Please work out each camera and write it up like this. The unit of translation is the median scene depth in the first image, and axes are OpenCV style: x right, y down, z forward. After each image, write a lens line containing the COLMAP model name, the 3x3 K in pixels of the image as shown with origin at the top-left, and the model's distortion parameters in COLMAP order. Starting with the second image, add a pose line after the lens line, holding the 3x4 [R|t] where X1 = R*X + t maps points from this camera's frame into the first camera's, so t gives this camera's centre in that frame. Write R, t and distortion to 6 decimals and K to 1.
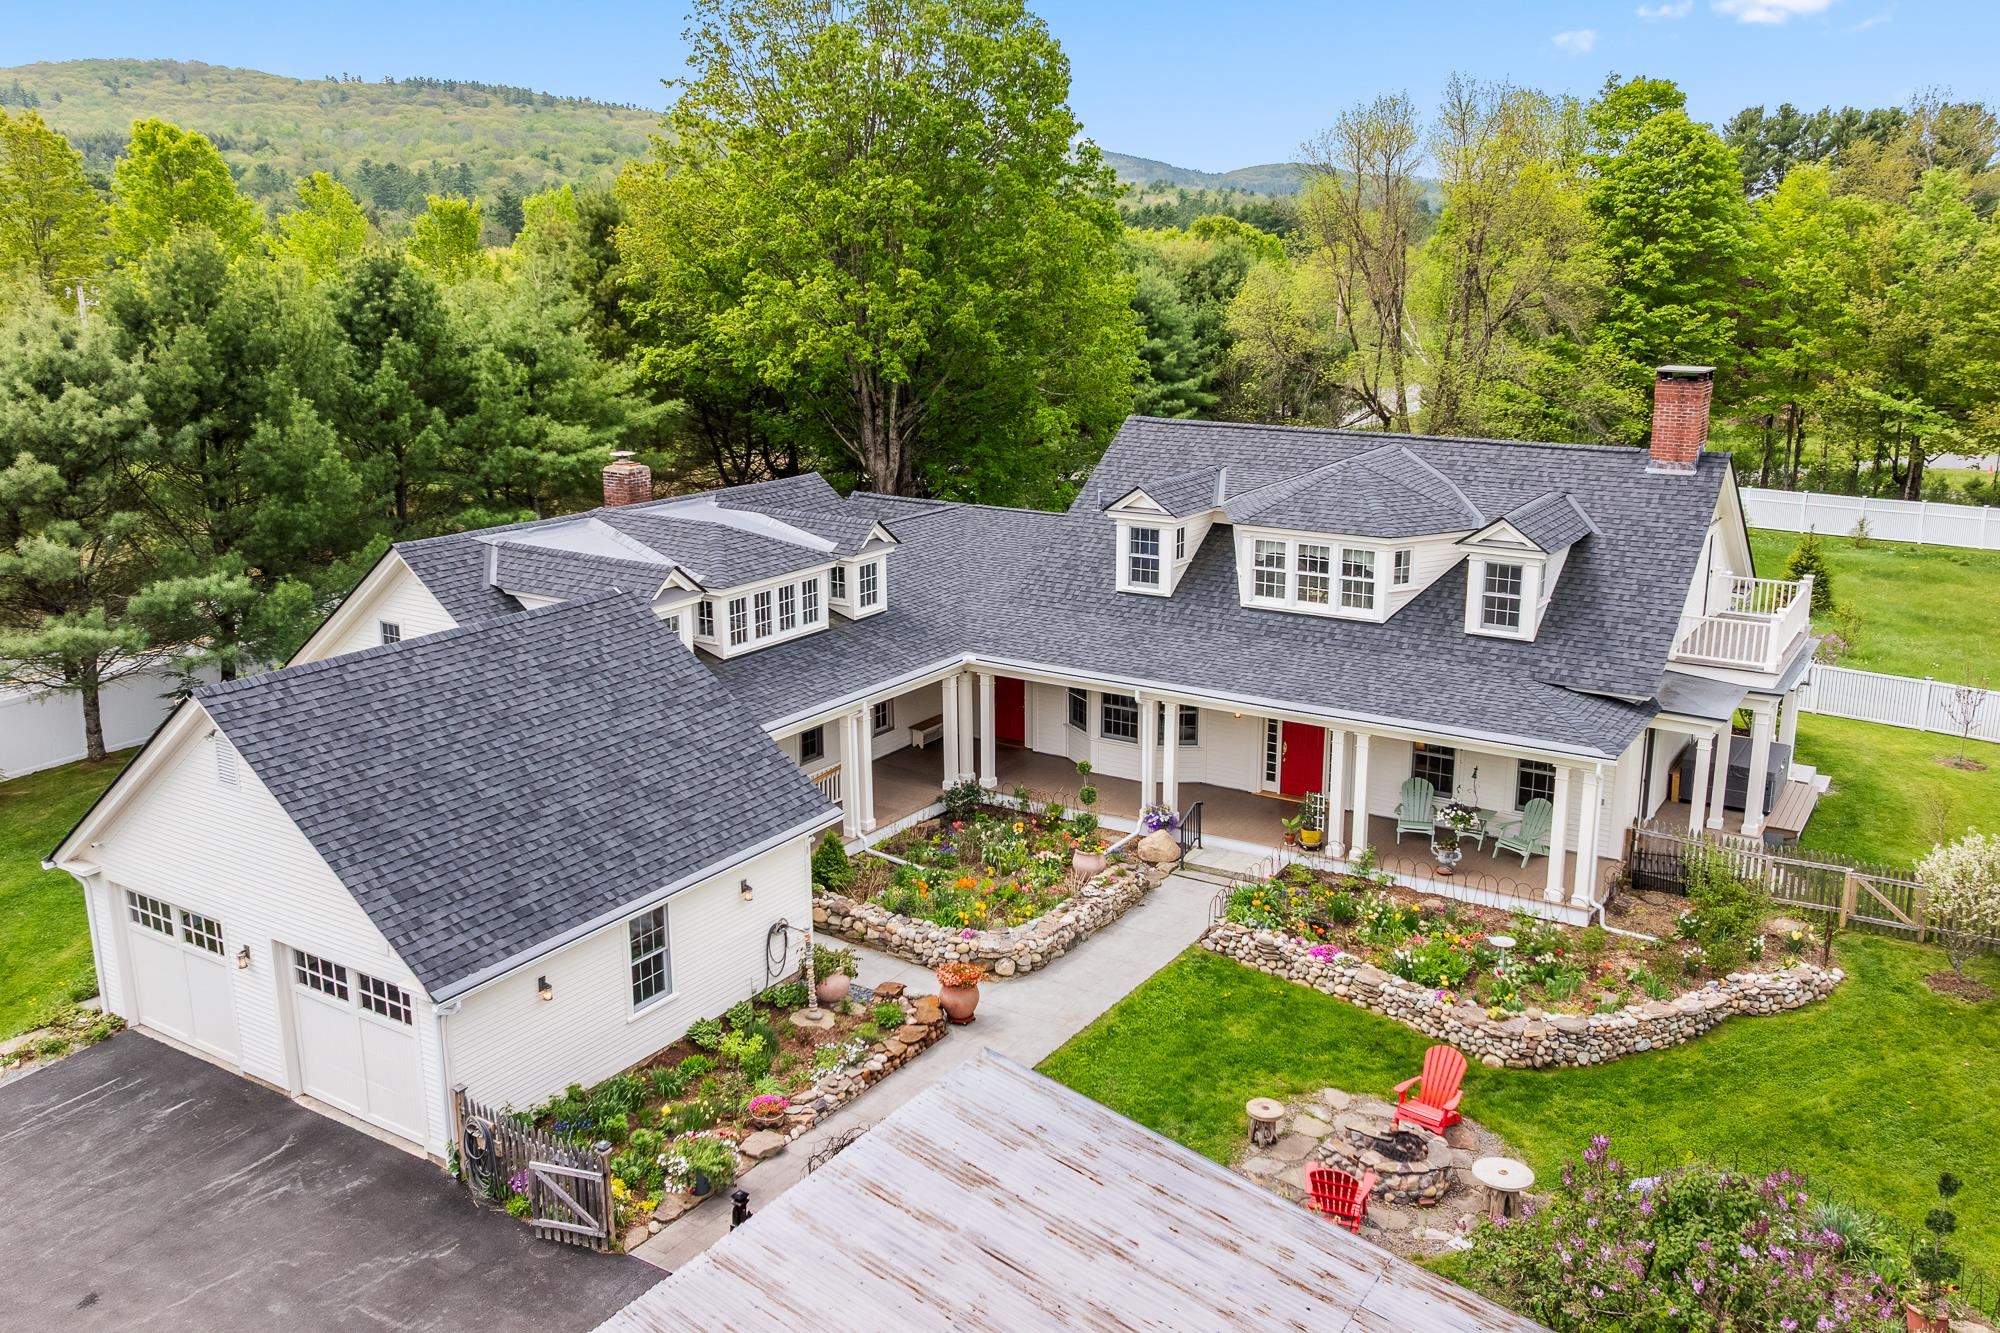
lens RADIAL K [[1673.2, 0, 1015.7], [0, 1673.2, 656.1], [0, 0, 1]] dist [-0.007420, -0.014184]
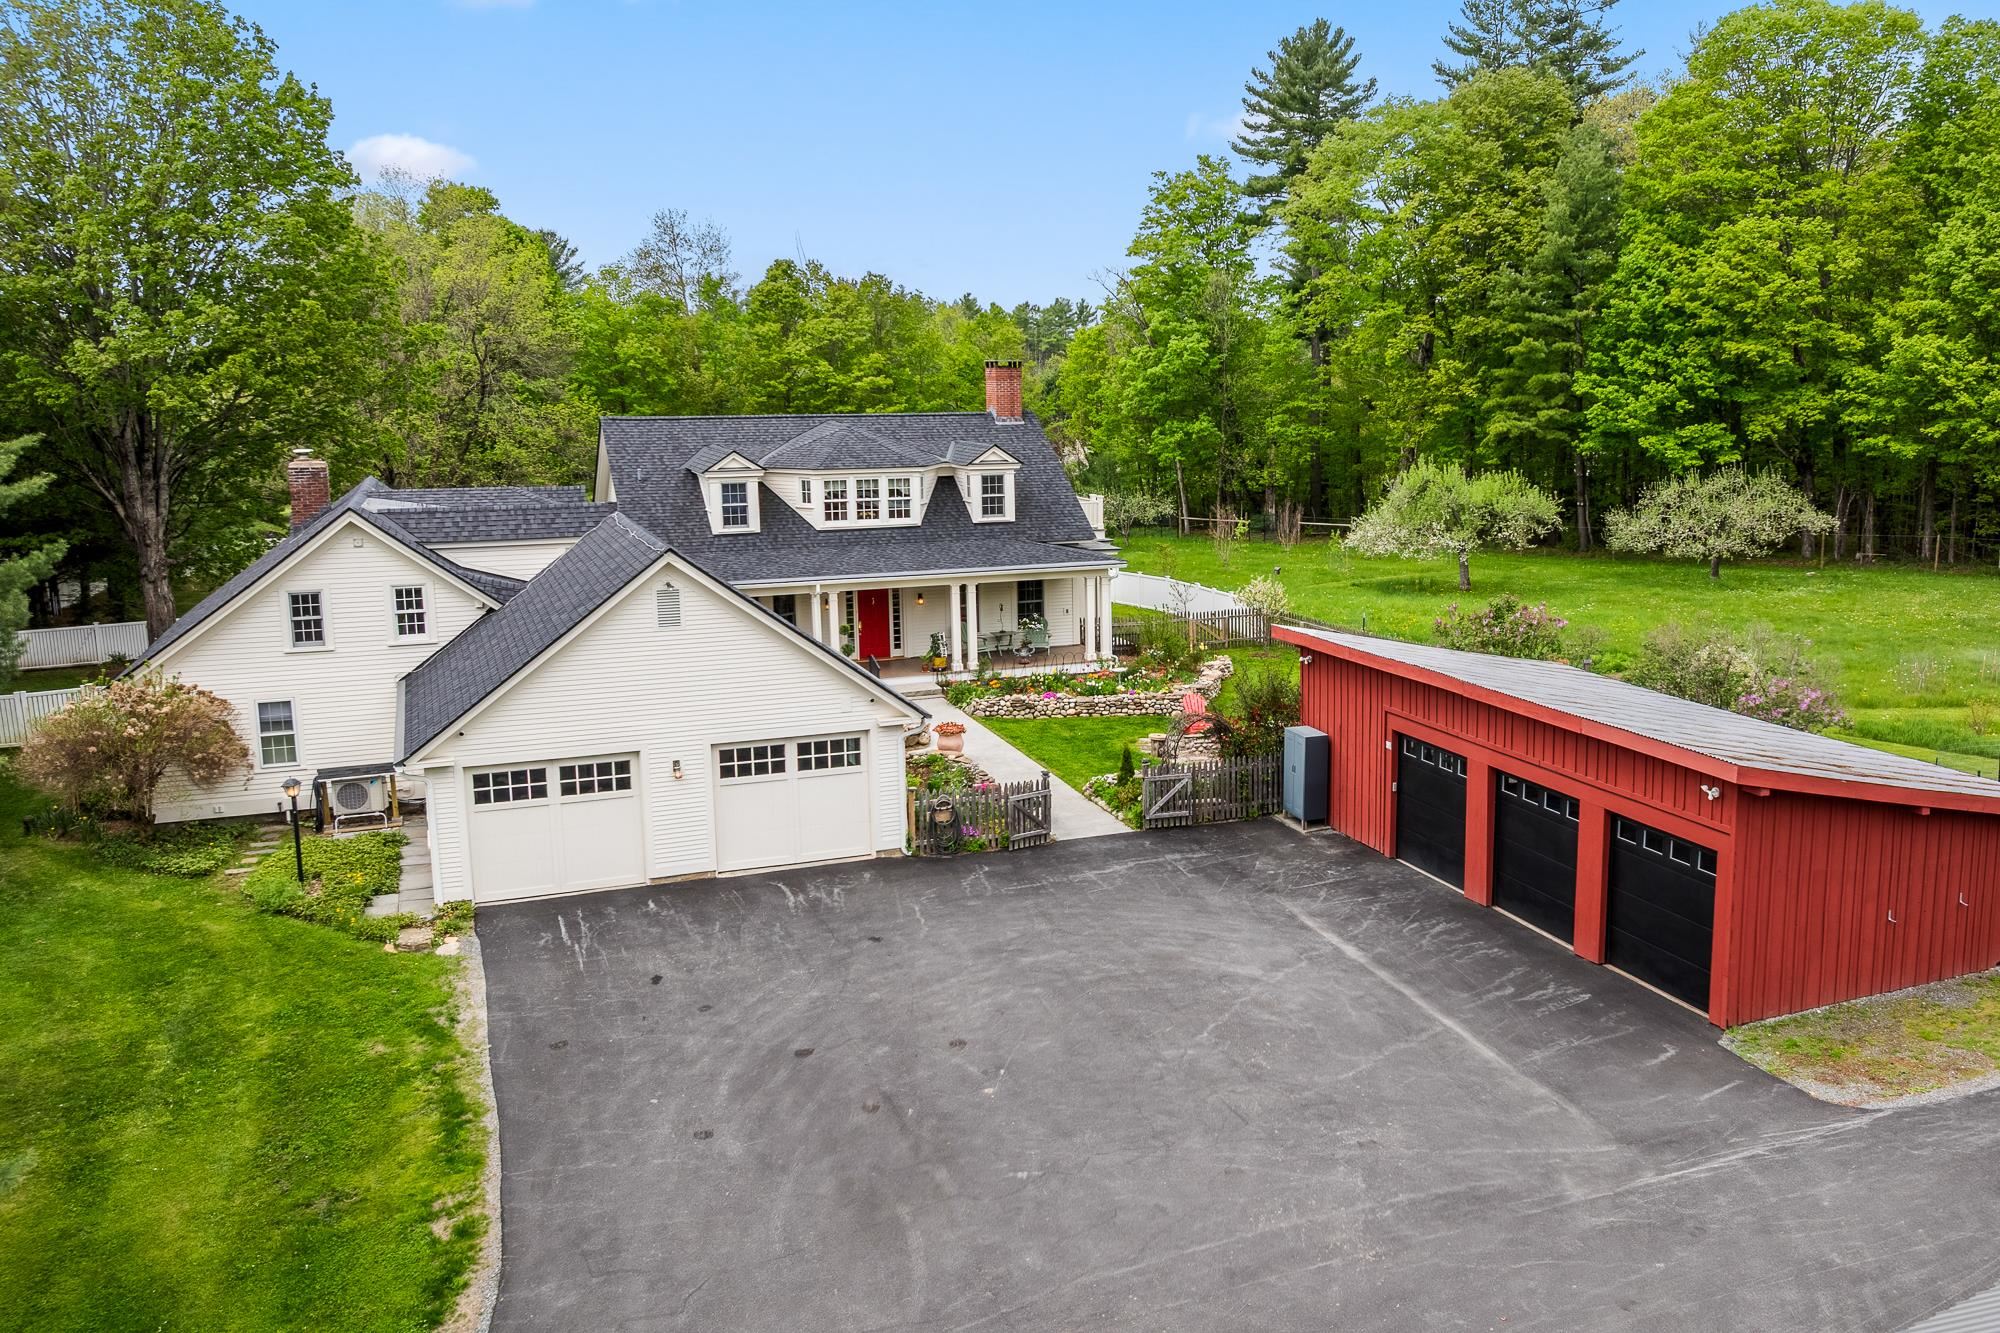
lens RADIAL K [[1656.5, 0, 1204.5], [0, 1656.5, 657.7], [0, 0, 1]] dist [-0.006880, -0.010452]
pose [[0.541486, -0.146719, 0.827808, -0.697569], [0.205666, 0.977853, 0.038782, 0.071595], [-0.815165, 0.149252, 0.559669, -0.021757]]
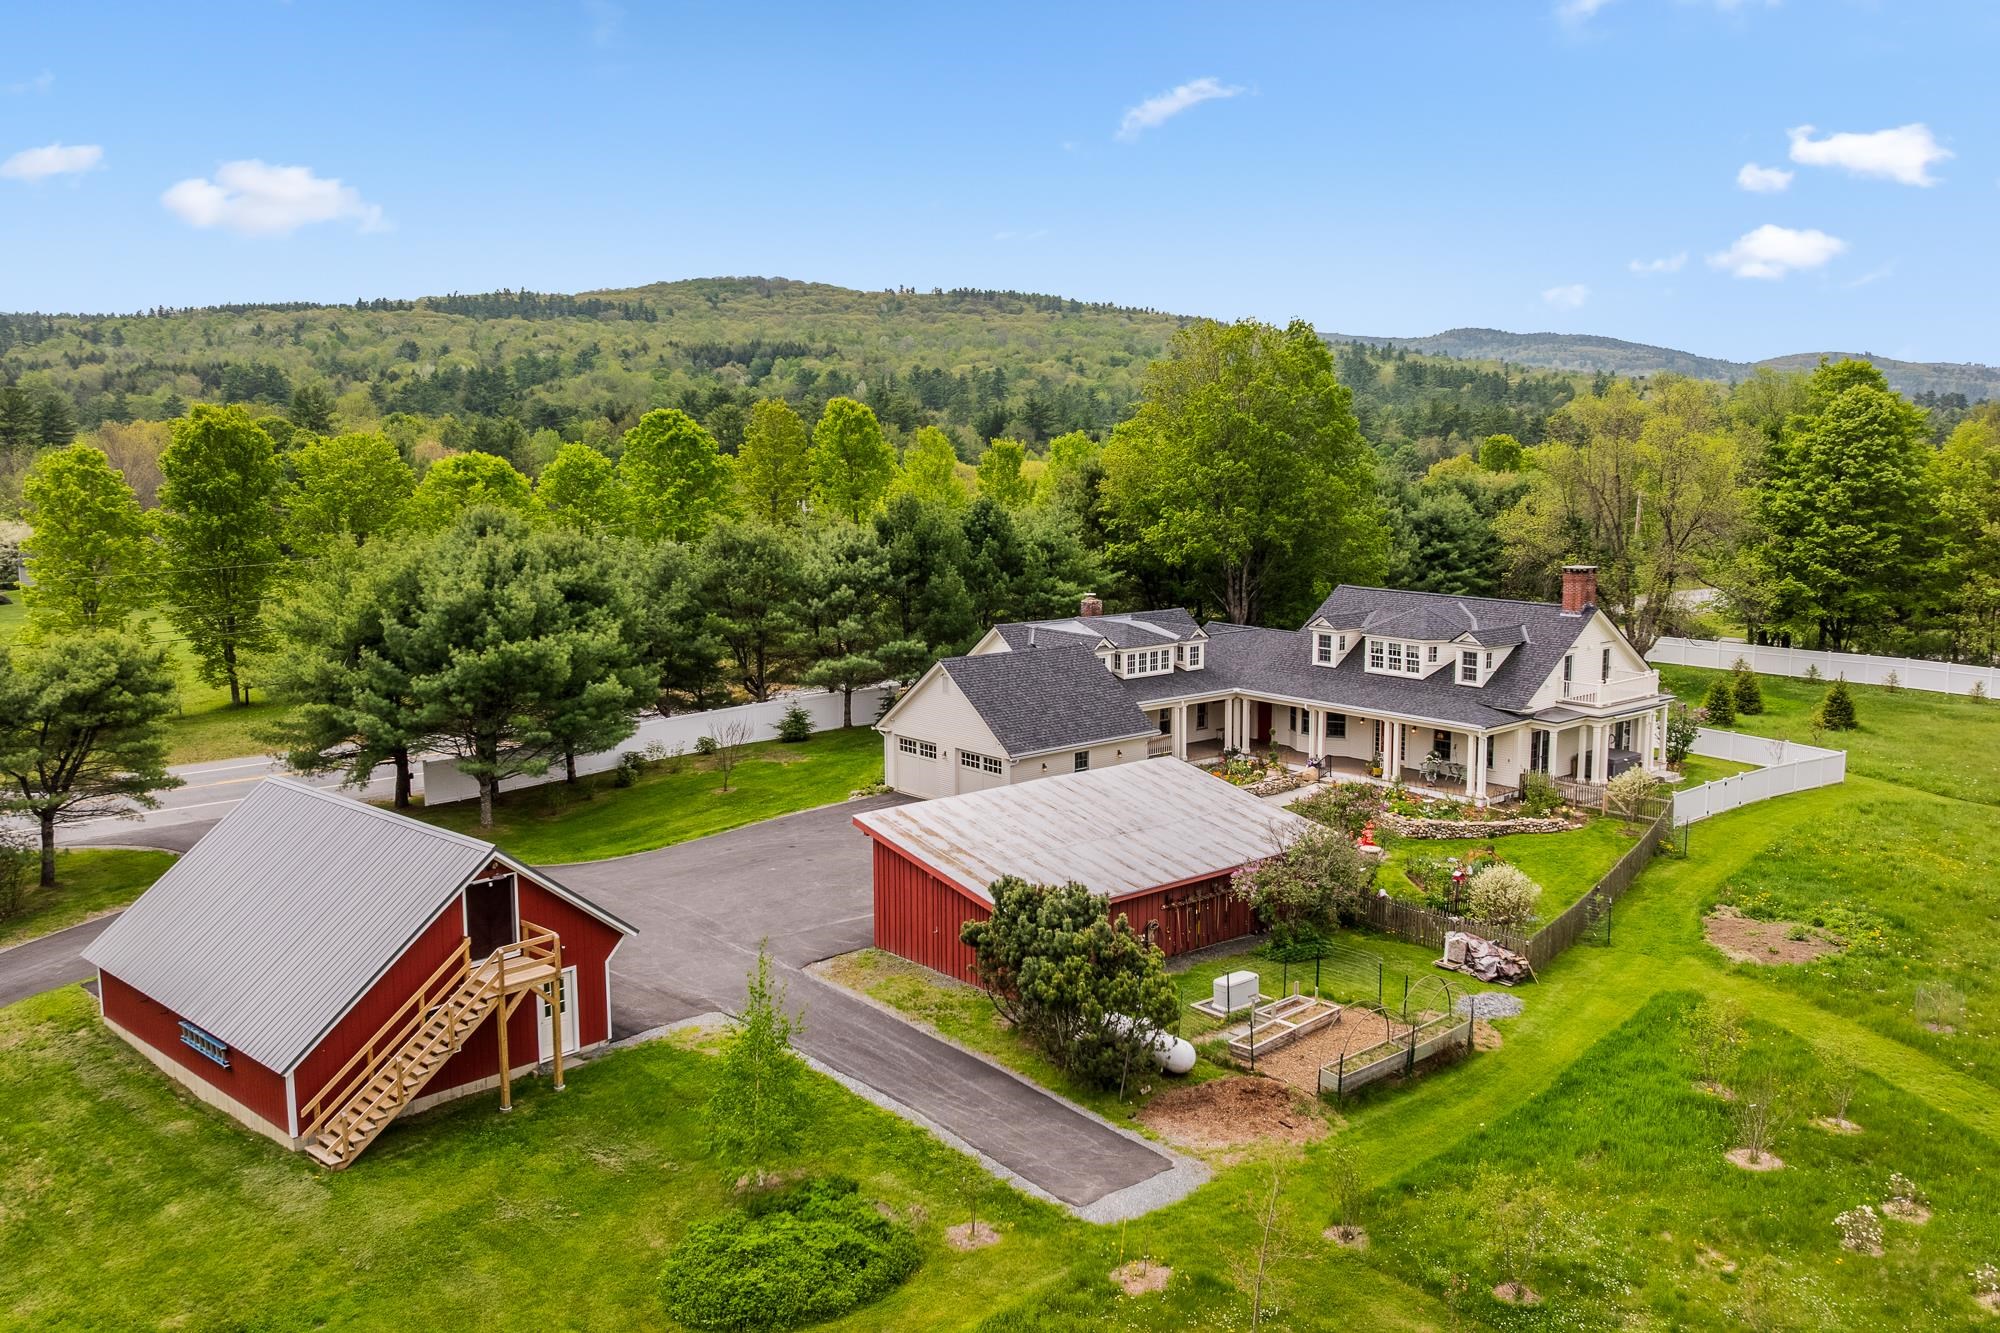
lens RADIAL K [[1673.2, 0, 1015.7], [0, 1673.2, 656.1], [0, 0, 1]] dist [-0.007420, -0.014184]
pose [[0.956708, 0.039895, -0.288303, 0.263758], [-0.071020, 0.992618, -0.098316, 0.156583], [0.282253, 0.114535, 0.952478, -0.950788]]
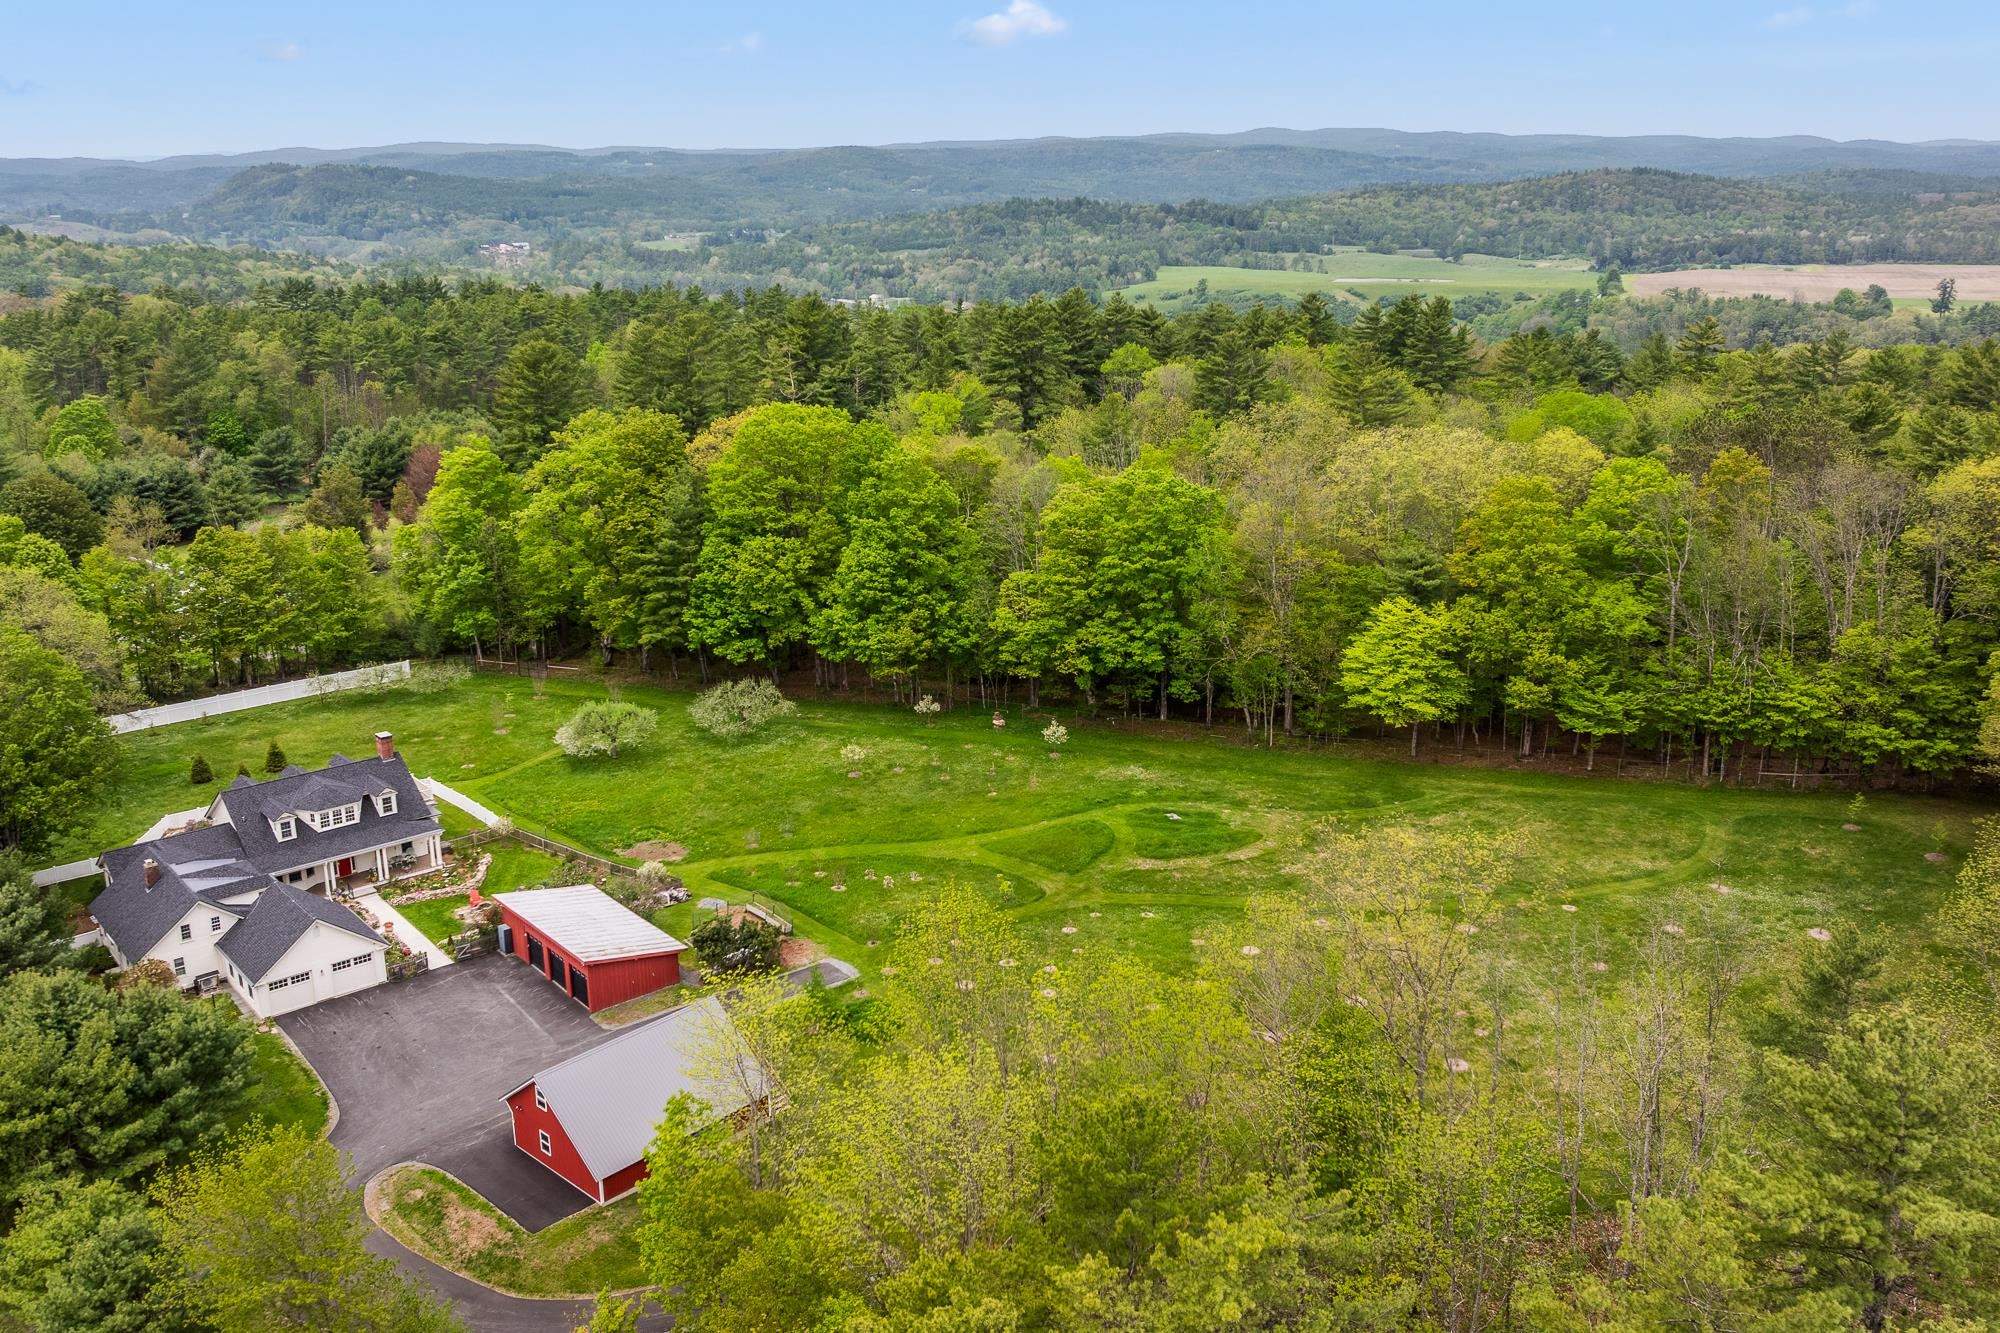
lens RADIAL K [[1673.2, 0, 1015.7], [0, 1673.2, 656.1], [0, 0, 1]] dist [-0.007420, -0.014184]
pose [[0.288672, -0.270934, 0.918294, -2.173761], [0.234981, 0.949839, 0.206373, -0.643662], [-0.928145, 0.156207, 0.337856, -1.386259]]
